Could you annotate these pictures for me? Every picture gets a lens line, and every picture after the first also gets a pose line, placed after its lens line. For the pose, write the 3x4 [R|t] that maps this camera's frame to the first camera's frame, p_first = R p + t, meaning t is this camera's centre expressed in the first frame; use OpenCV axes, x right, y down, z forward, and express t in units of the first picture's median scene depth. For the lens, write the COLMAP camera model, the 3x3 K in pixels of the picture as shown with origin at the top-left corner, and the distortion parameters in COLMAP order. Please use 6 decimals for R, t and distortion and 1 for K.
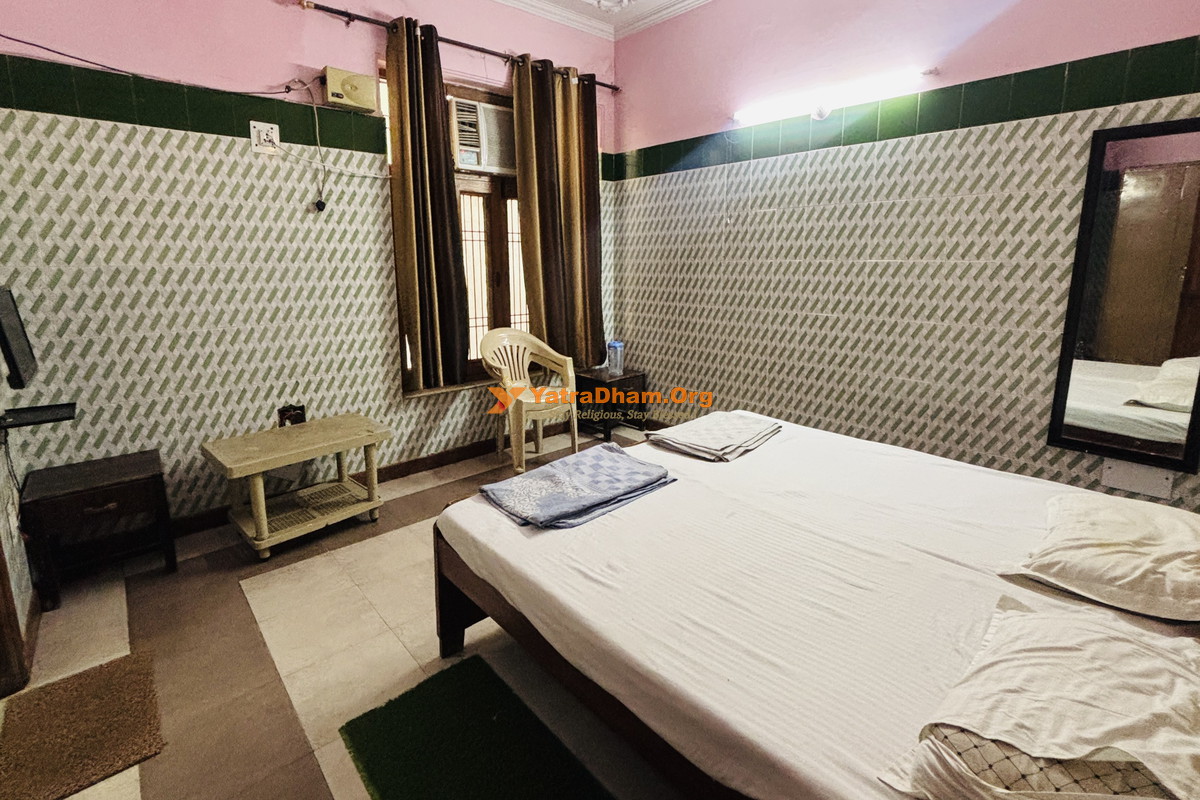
lens RADIAL K [[564.9, 0, 599.6], [0, 564.9, 380.3], [0, 0, 1]] dist [0.001499, 0.000253]
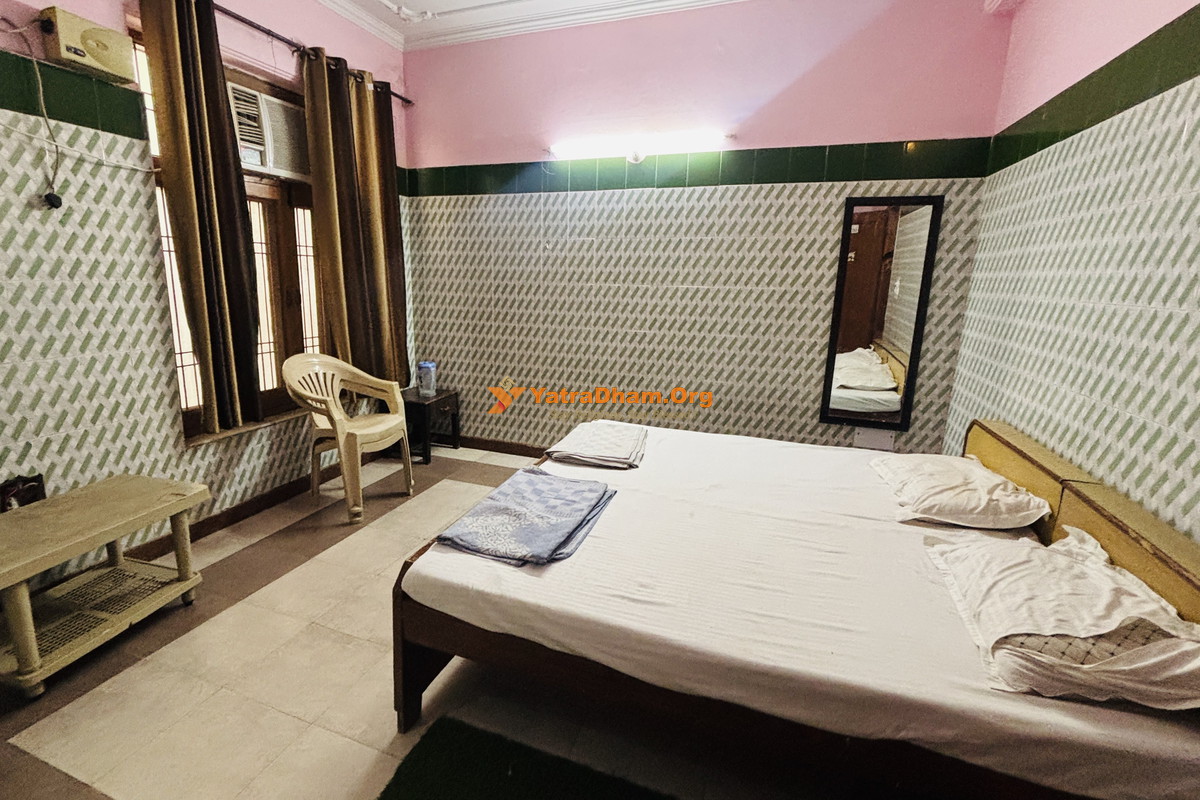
lens RADIAL K [[526.6, 0, 600.0], [0, 526.6, 400.0], [0, 0, 1]] dist [-0.003965, 0.004484]
pose [[0.888264, -0.086020, 0.451207, -0.193241], [0.077628, 0.996291, 0.037116, -0.021940], [-0.452727, 0.002057, 0.891647, 0.071135]]
